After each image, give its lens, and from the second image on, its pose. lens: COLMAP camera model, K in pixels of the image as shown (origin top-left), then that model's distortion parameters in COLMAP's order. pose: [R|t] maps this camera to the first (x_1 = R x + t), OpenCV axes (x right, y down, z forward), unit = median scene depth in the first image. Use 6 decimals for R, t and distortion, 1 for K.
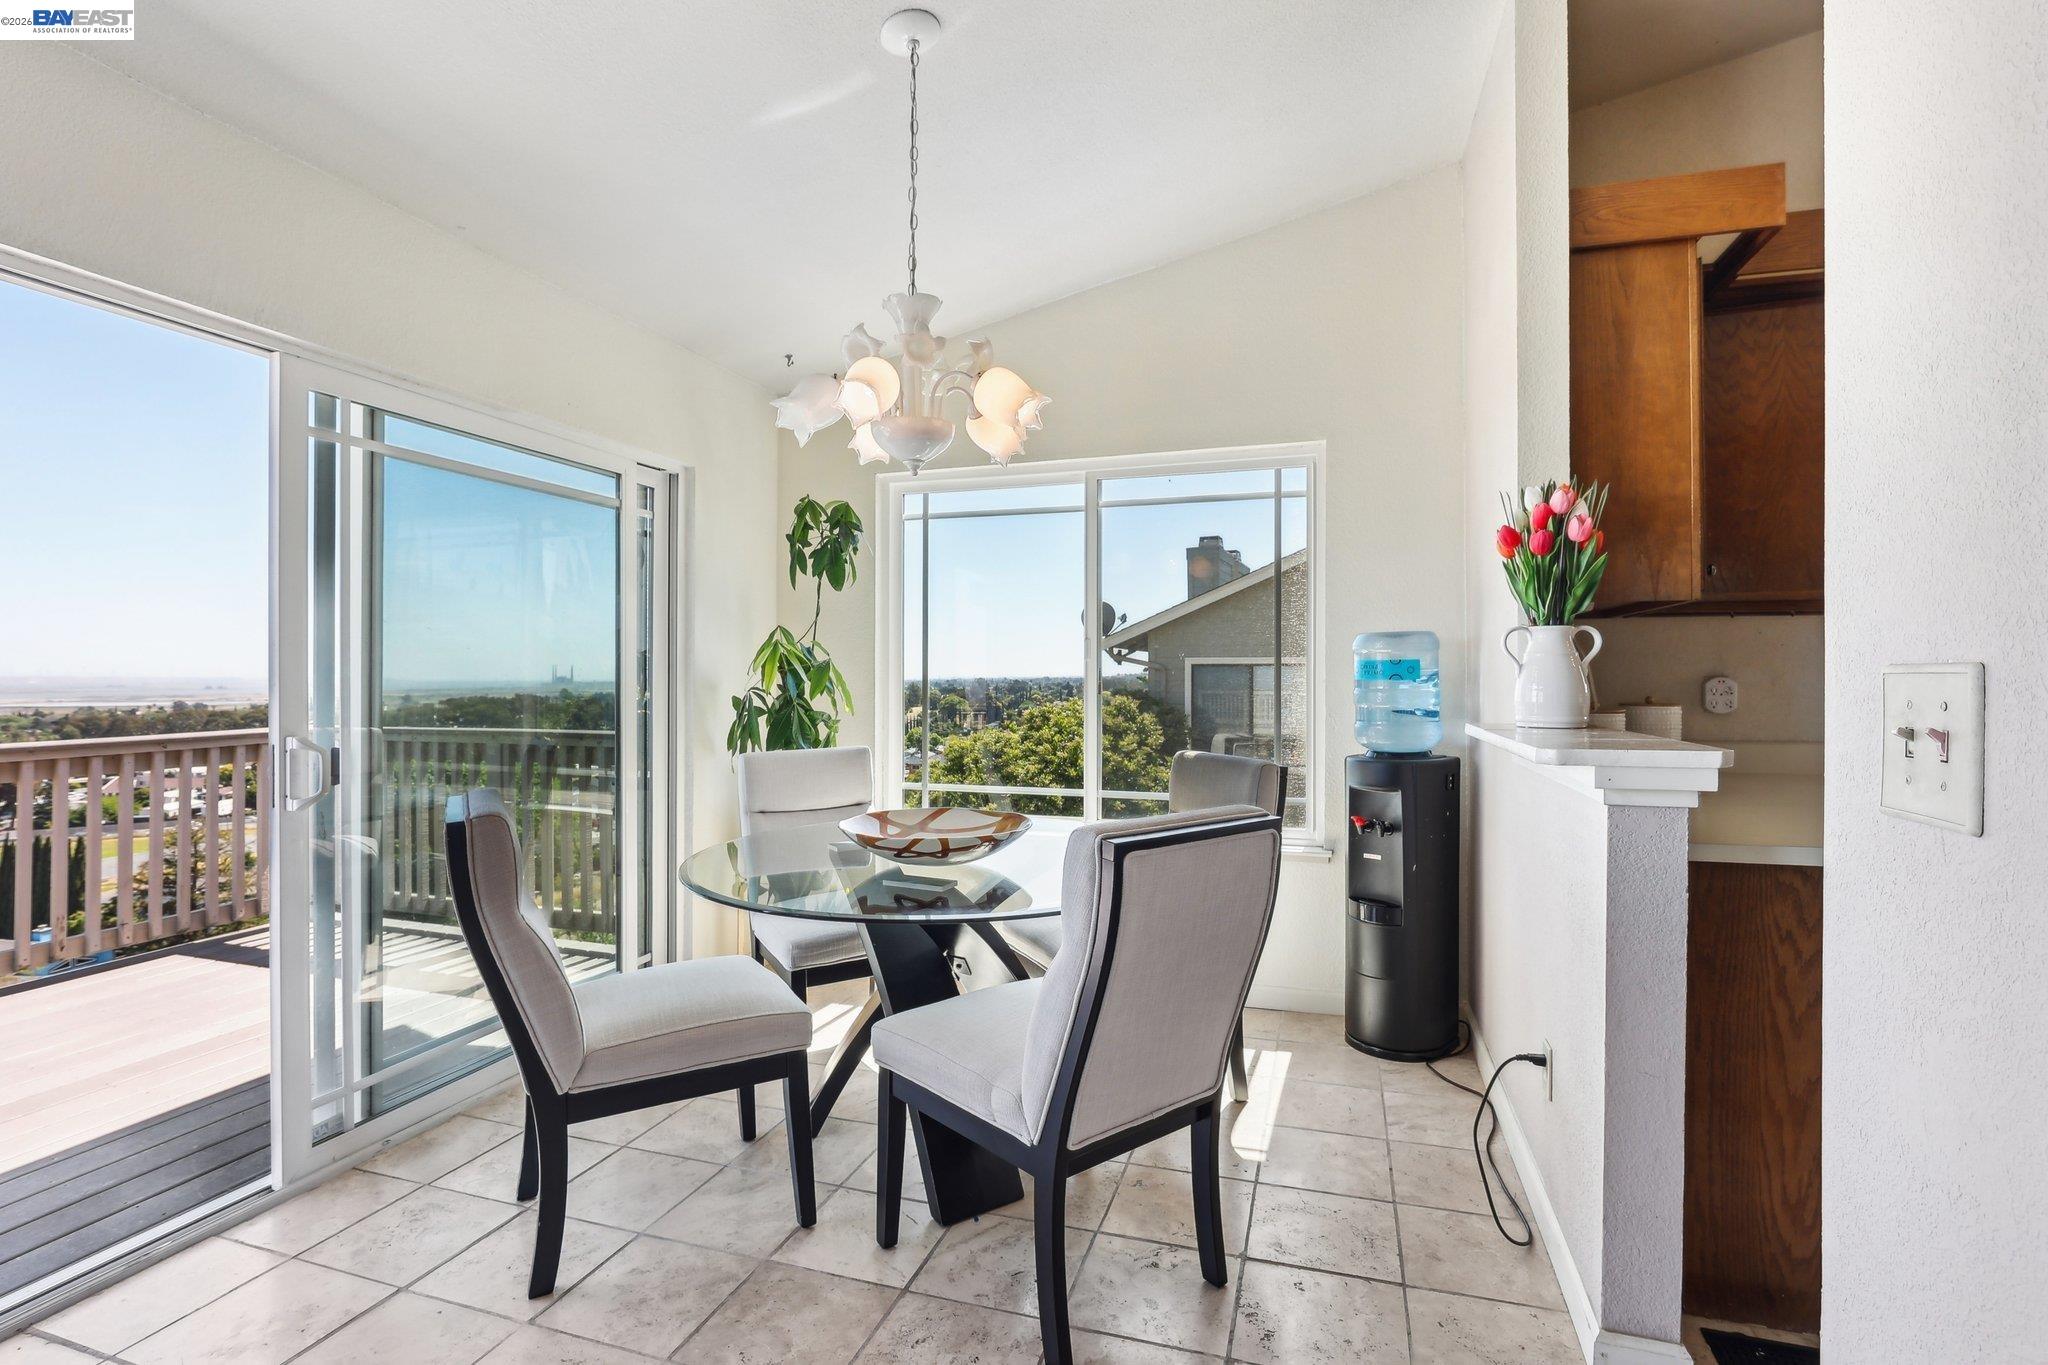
lens RADIAL K [[957.5, 0, 1014.8], [0, 957.5, 676.8], [0, 0, 1]] dist [-0.045781, 0.009070]
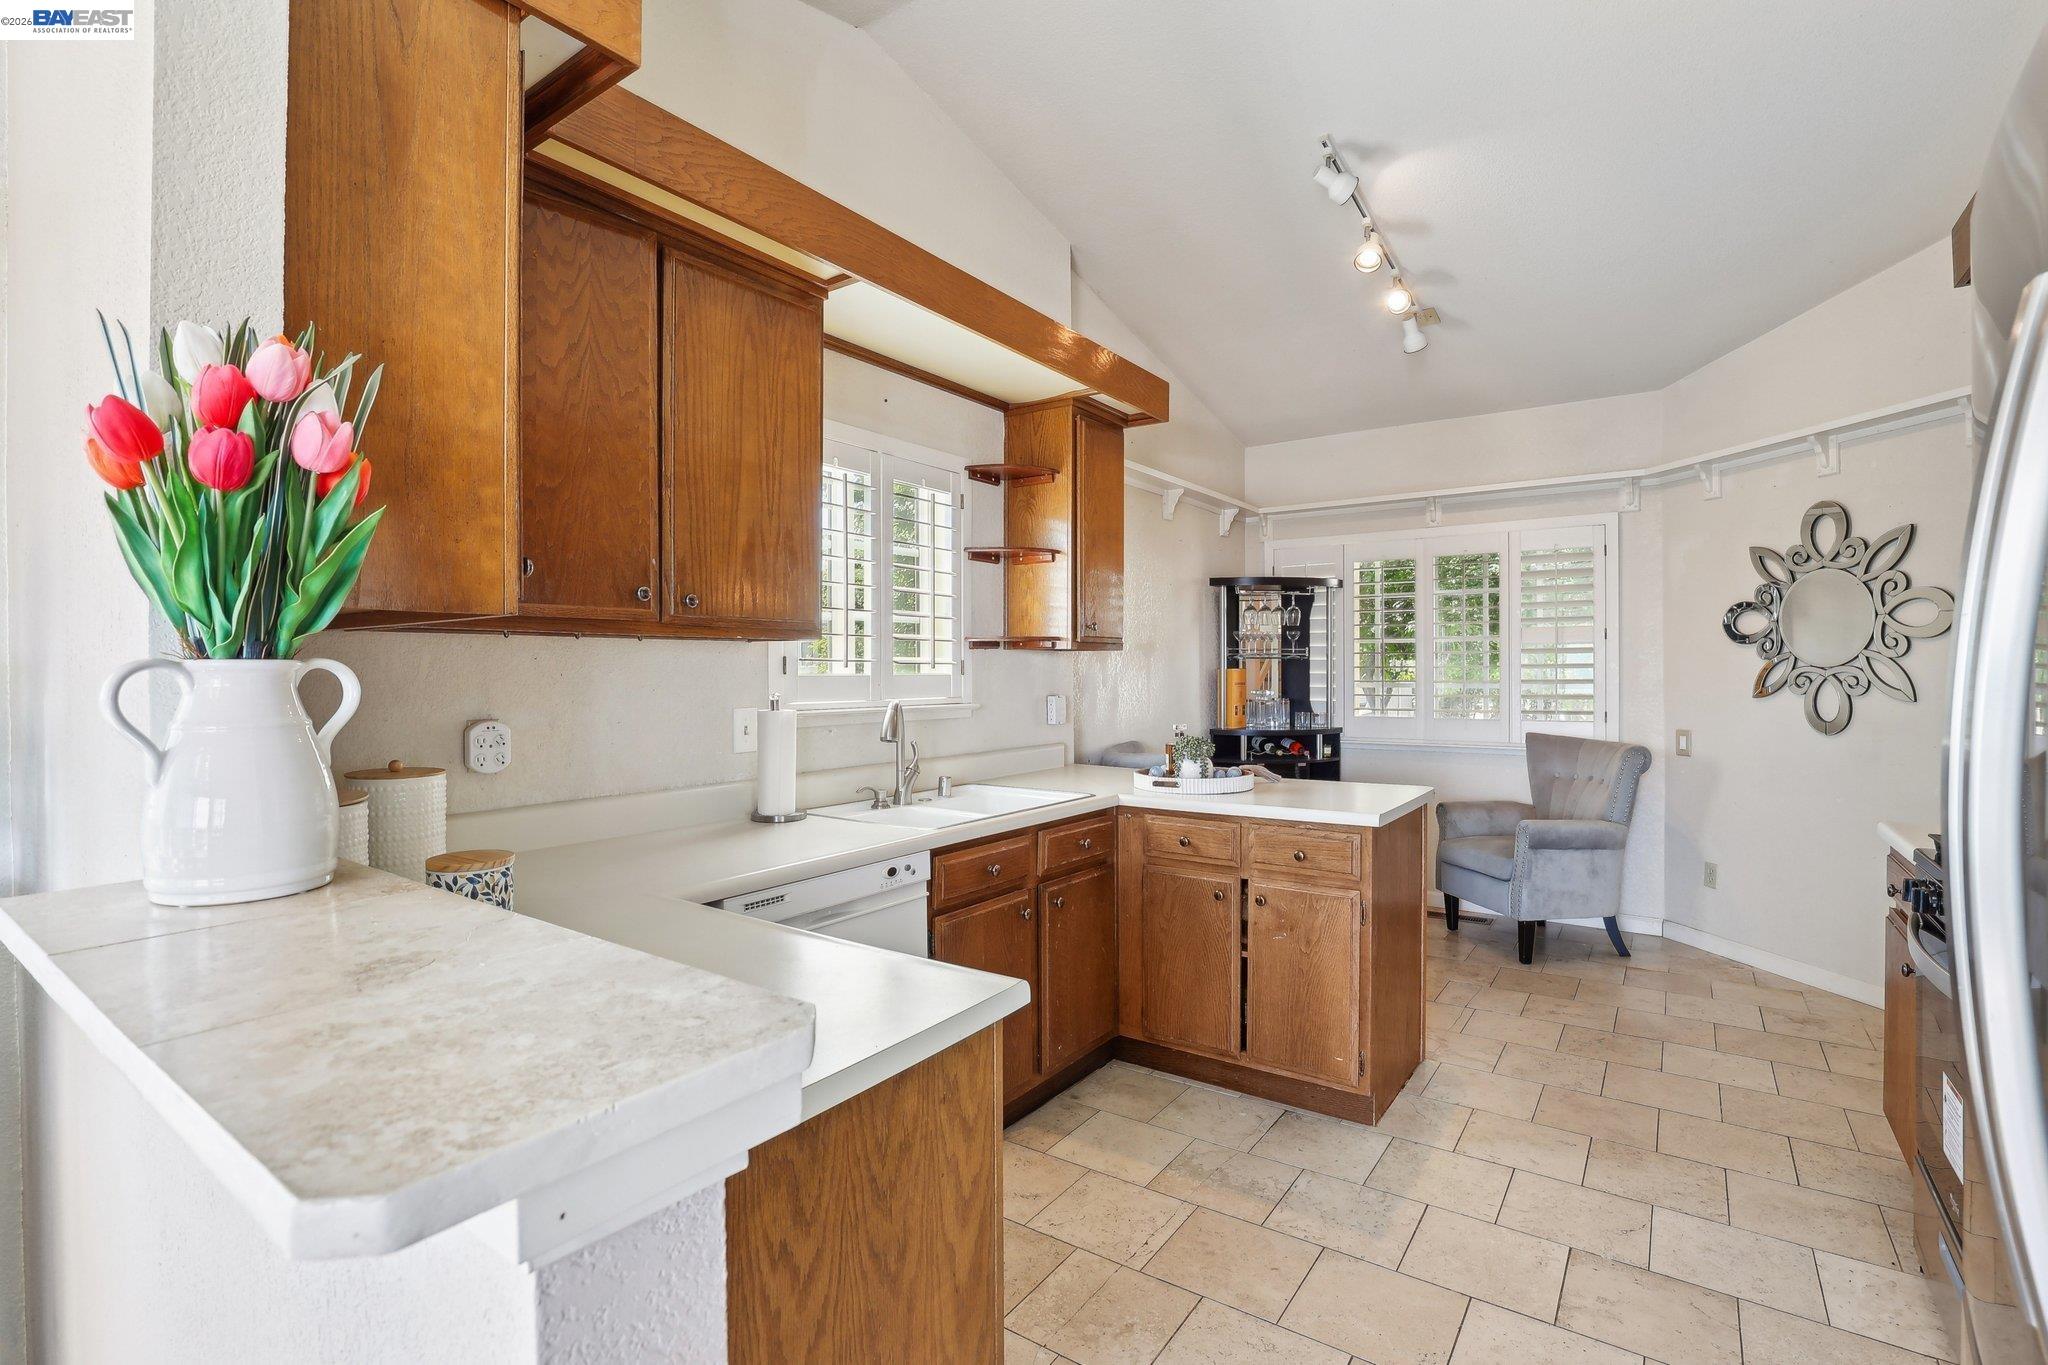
lens RADIAL K [[935.9, 0, 1030.4], [0, 935.9, 674.0], [0, 0, 1]] dist [-0.023869, 0.000115]
pose [[0.289926, -0.004569, 0.957038, 0.270525], [0.002741, 0.999988, 0.003944, -0.047777], [-0.957045, 0.001479, 0.289936, 0.534810]]
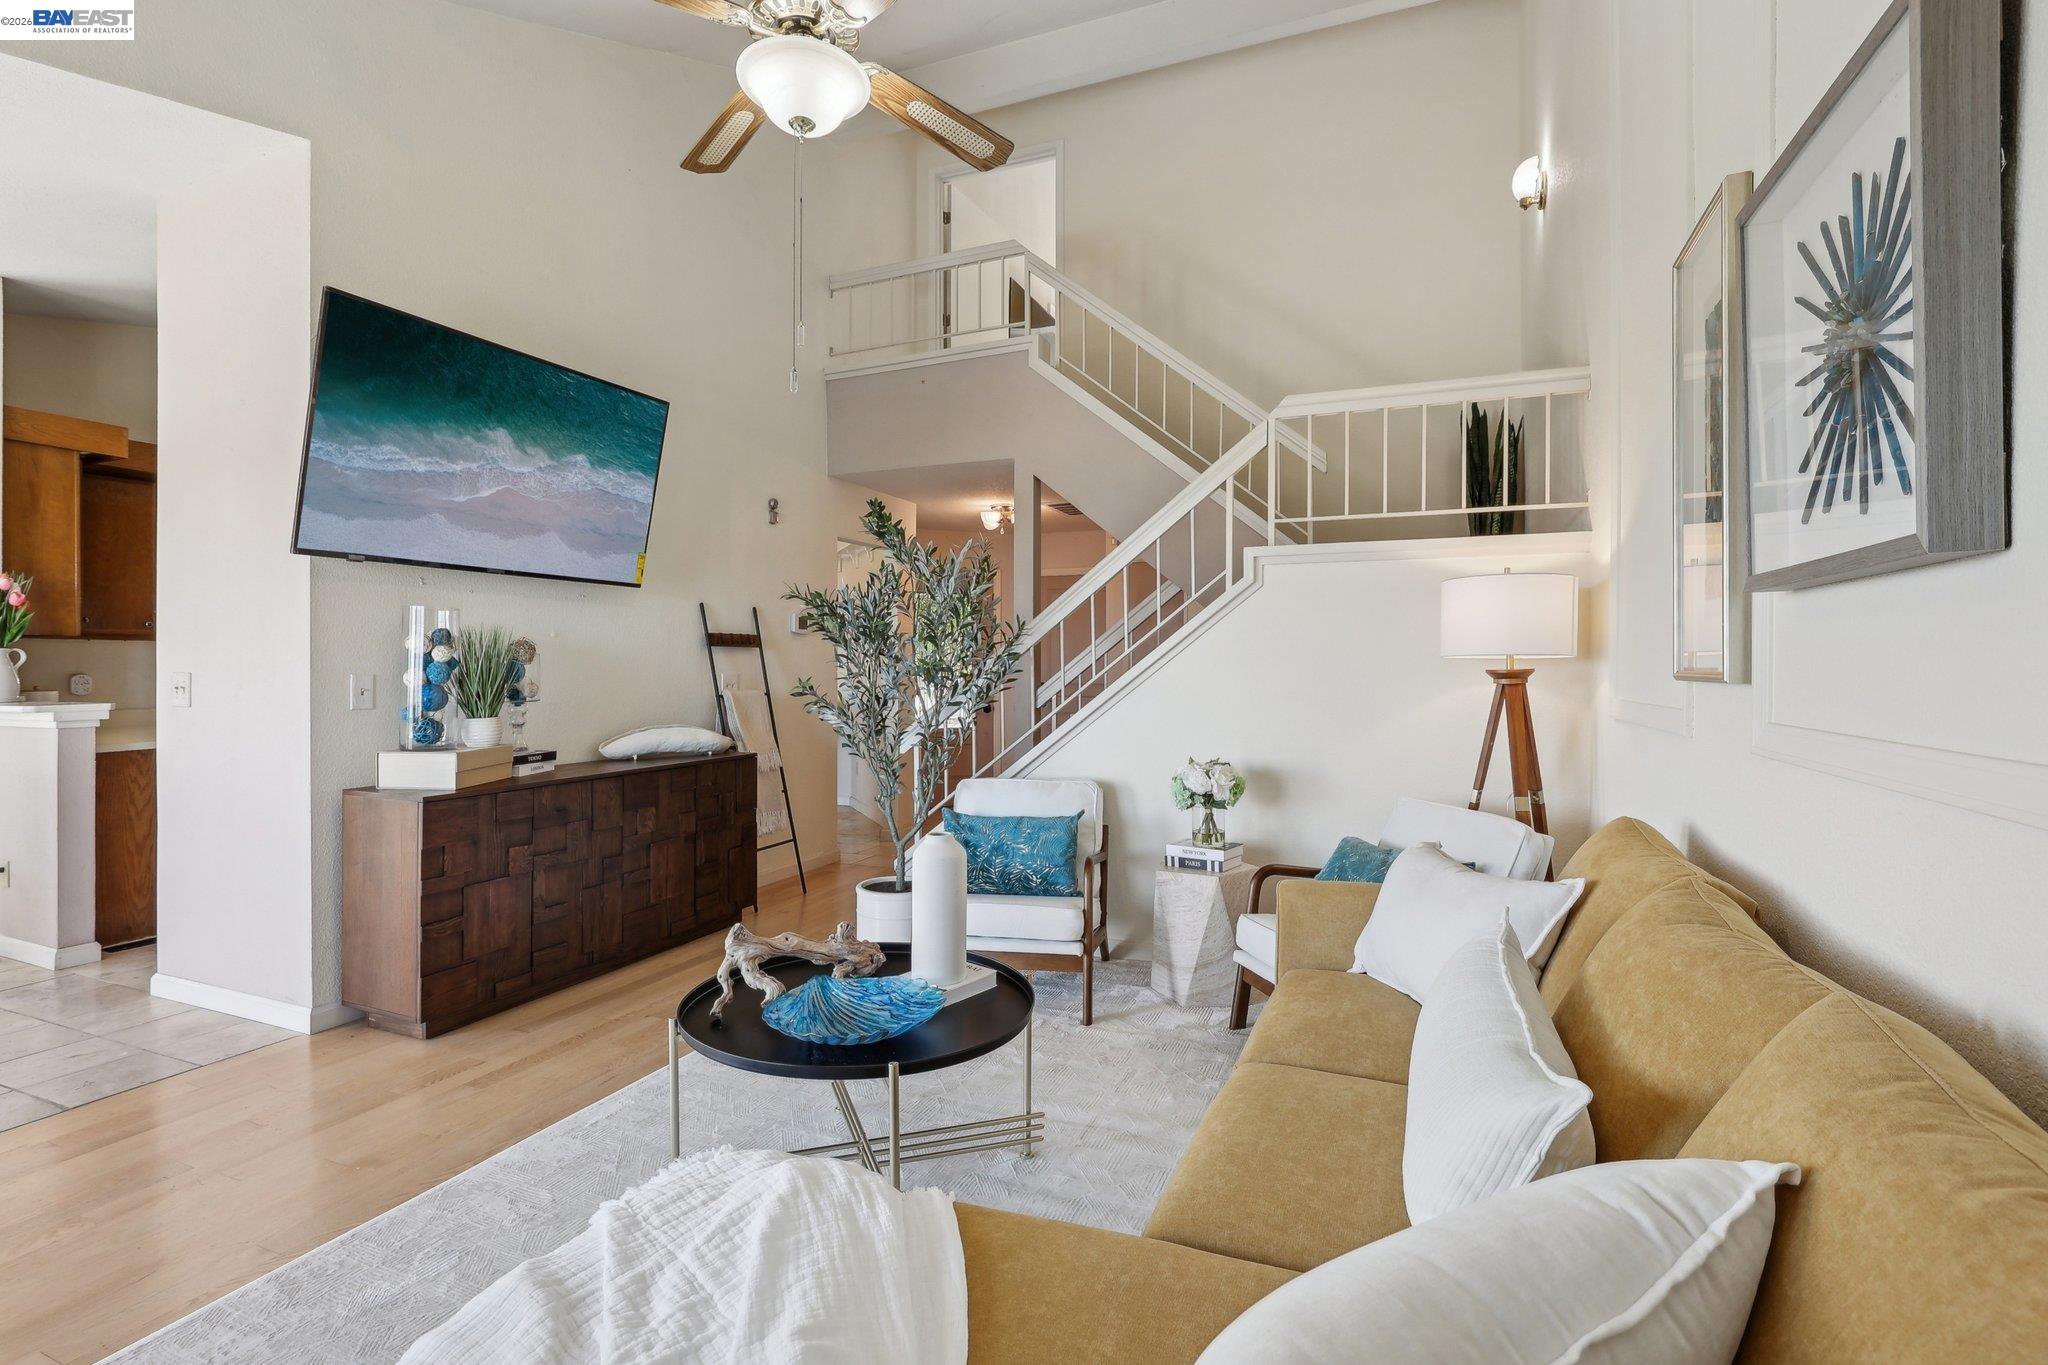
lens RADIAL K [[954.4, 0, 1016.5], [0, 954.4, 659.9], [0, 0, 1]] dist [-0.035515, 0.009352]
pose [[0.083317, 0.001477, 0.996522, -1.102150], [0.007118, 0.999973, -0.002078, -0.012536], [-0.996498, 0.007266, 0.083304, -1.182619]]
